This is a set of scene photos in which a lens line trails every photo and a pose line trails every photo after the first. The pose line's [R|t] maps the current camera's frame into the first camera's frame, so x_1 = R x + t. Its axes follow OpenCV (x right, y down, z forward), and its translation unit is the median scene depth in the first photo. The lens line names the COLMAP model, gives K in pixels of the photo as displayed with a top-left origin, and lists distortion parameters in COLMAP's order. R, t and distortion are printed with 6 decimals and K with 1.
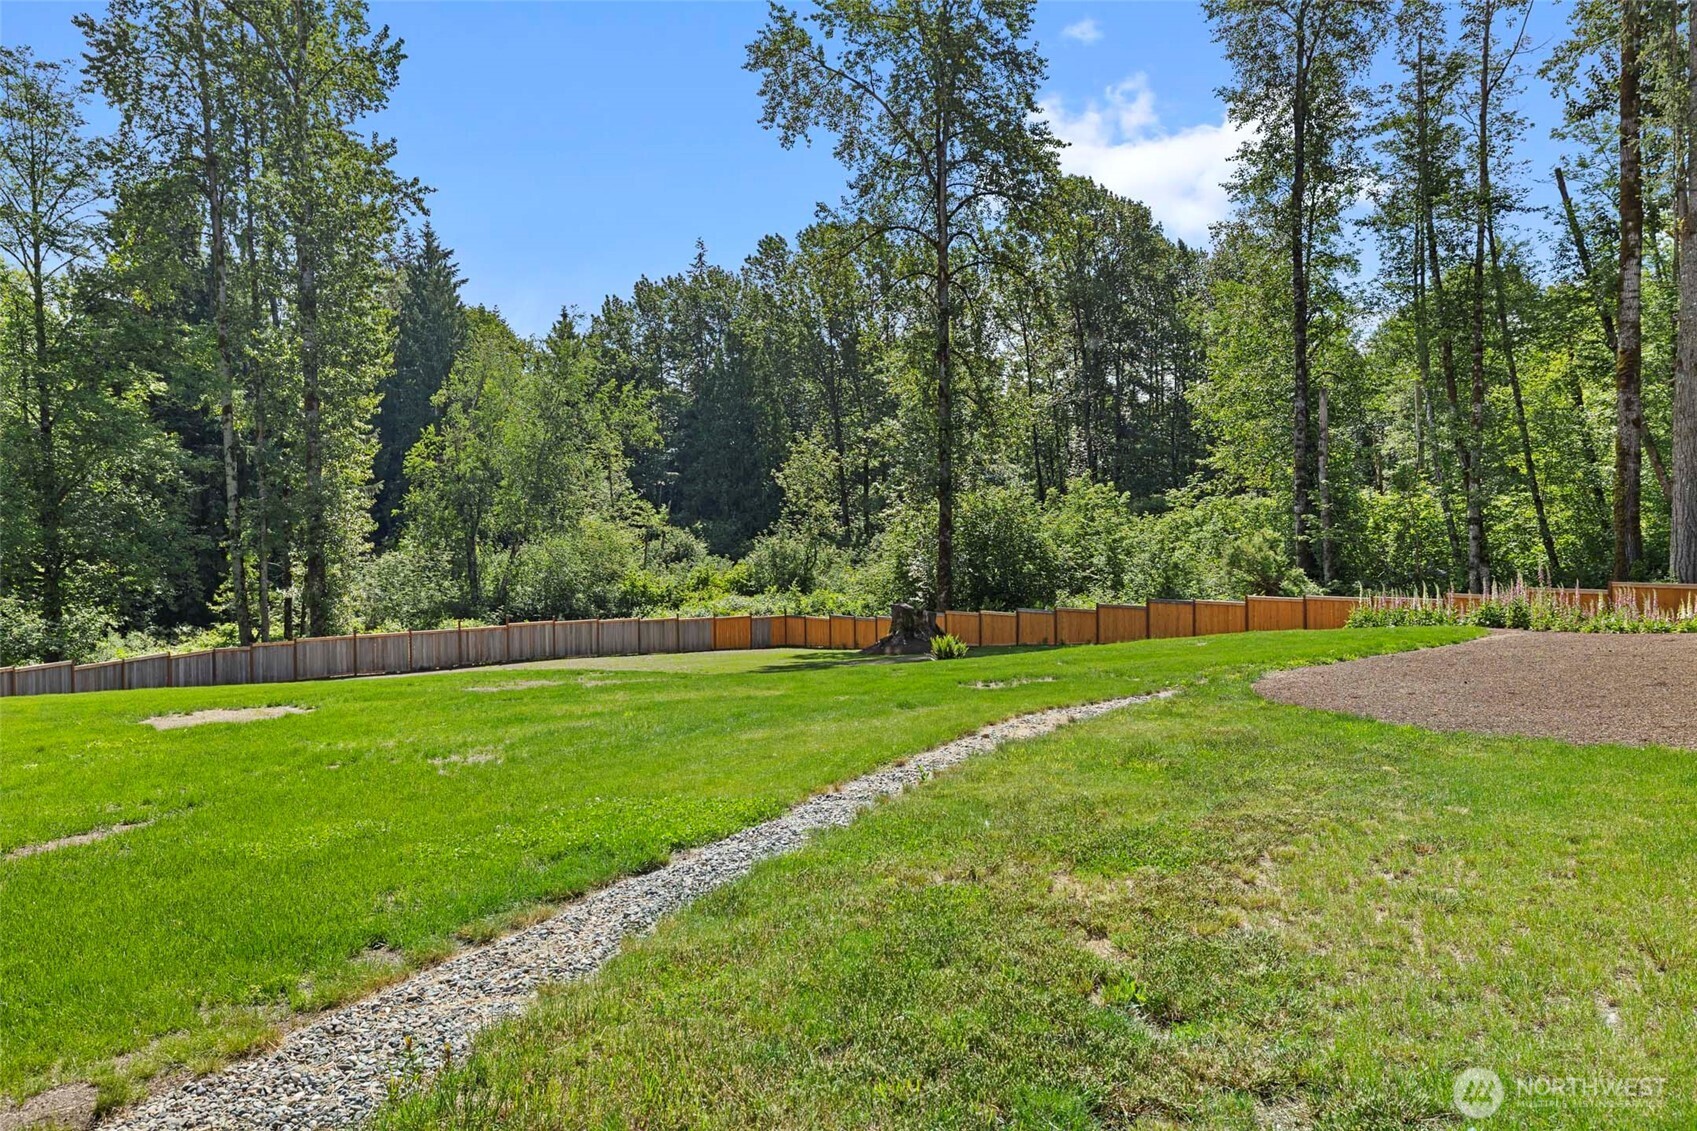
lens RADIAL K [[1151.4, 0, 848.5], [0, 1151.4, 565.5], [0, 0, 1]] dist [0.005485, -0.026604]
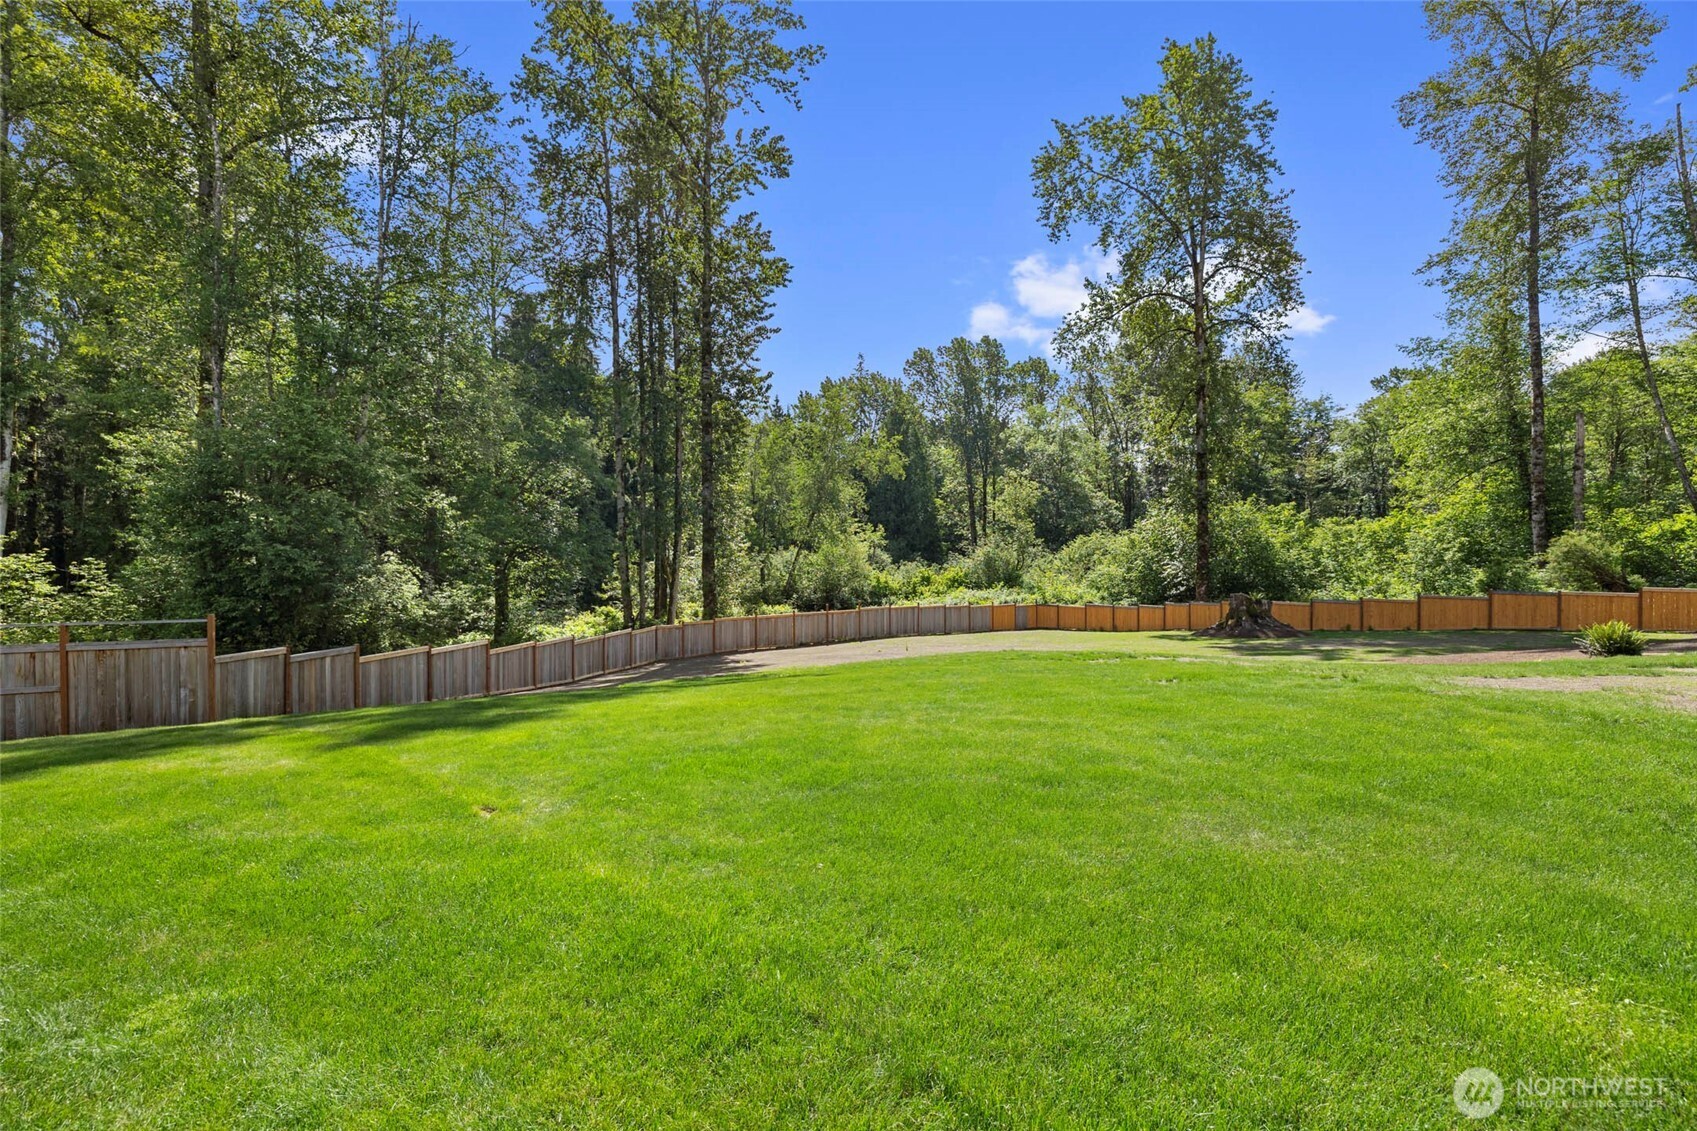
lens RADIAL K [[708.4, 0, 835.4], [0, 708.4, 538.7], [0, 0, 1]] dist [0.000283, 0.000084]
pose [[0.998205, 0.006565, -0.059535, -0.269867], [-0.009764, 0.998515, -0.053596, 0.016846], [0.059095, 0.054081, 0.996786, 0.234417]]
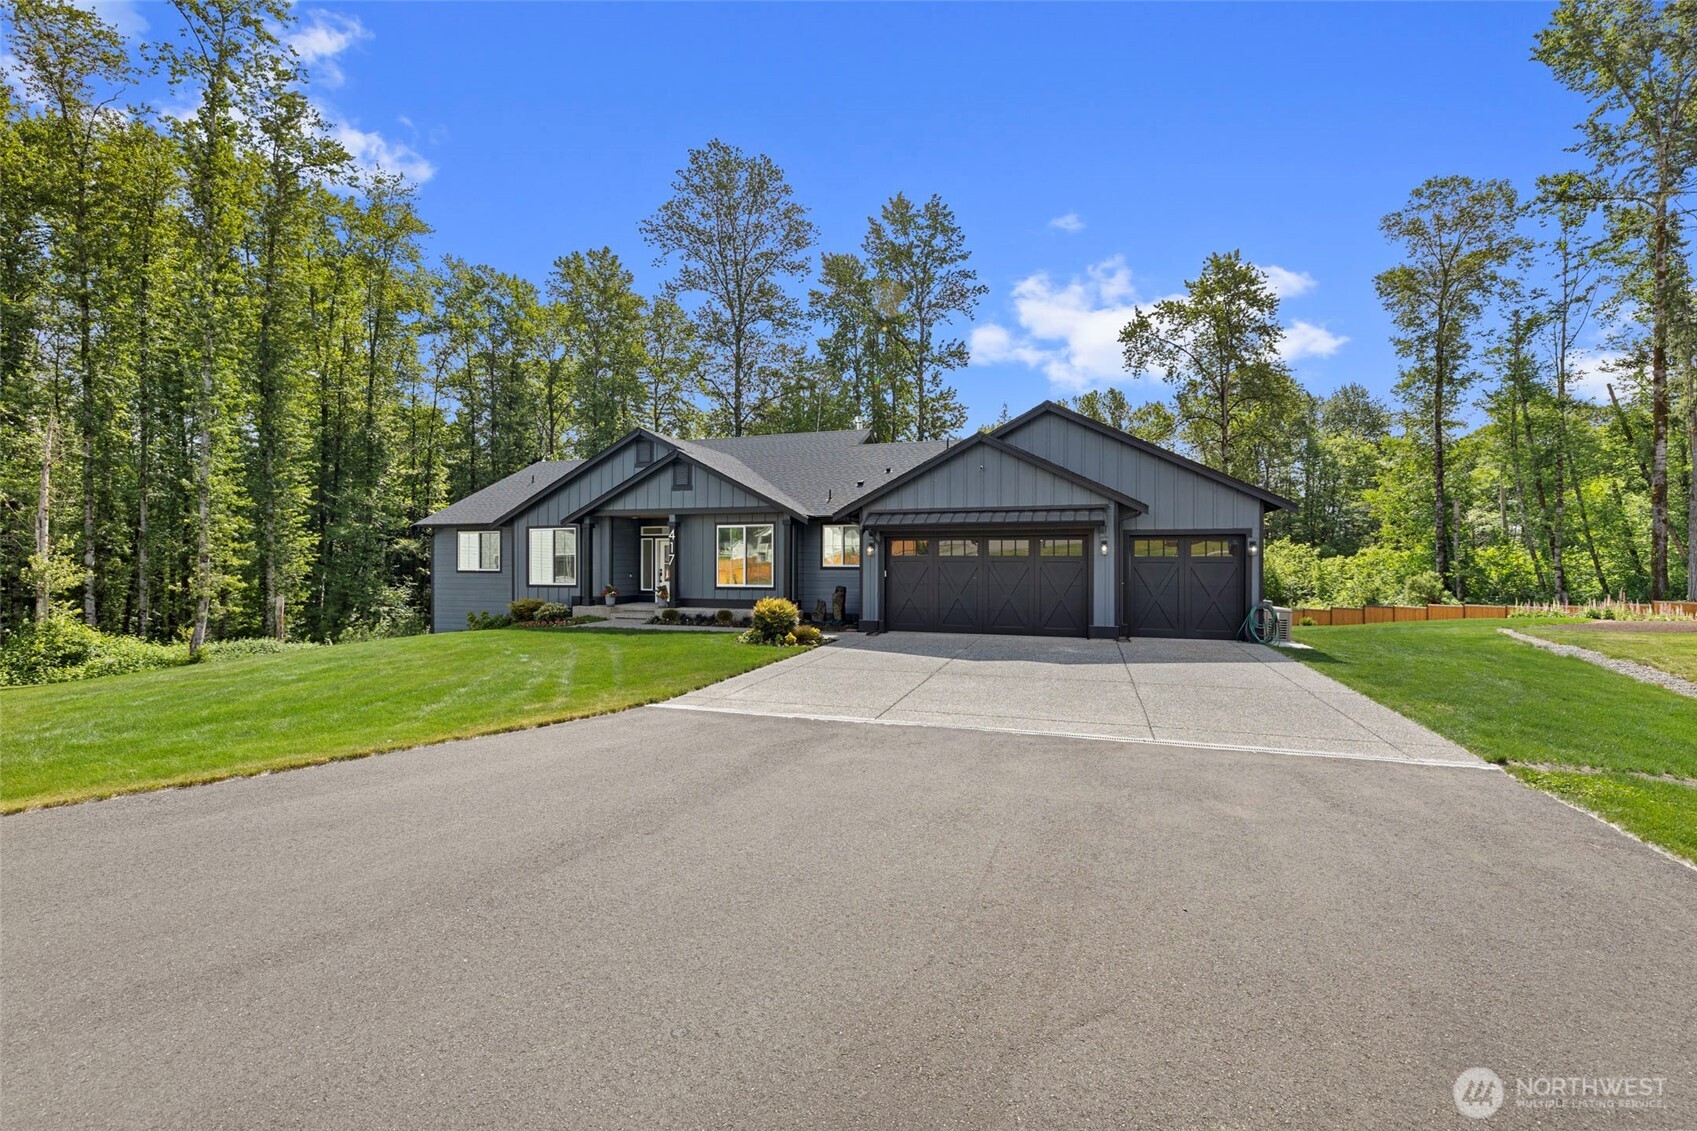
lens RADIAL K [[723.7, 0, 848.5], [0, 723.7, 565.5], [0, 0, 1]] dist [0.000589, 0.000255]
pose [[0.972965, 0.007412, -0.230832, -0.268413], [-0.012396, 0.999720, -0.020152, -0.003251], [0.230618, 0.022468, 0.972785, -0.368037]]
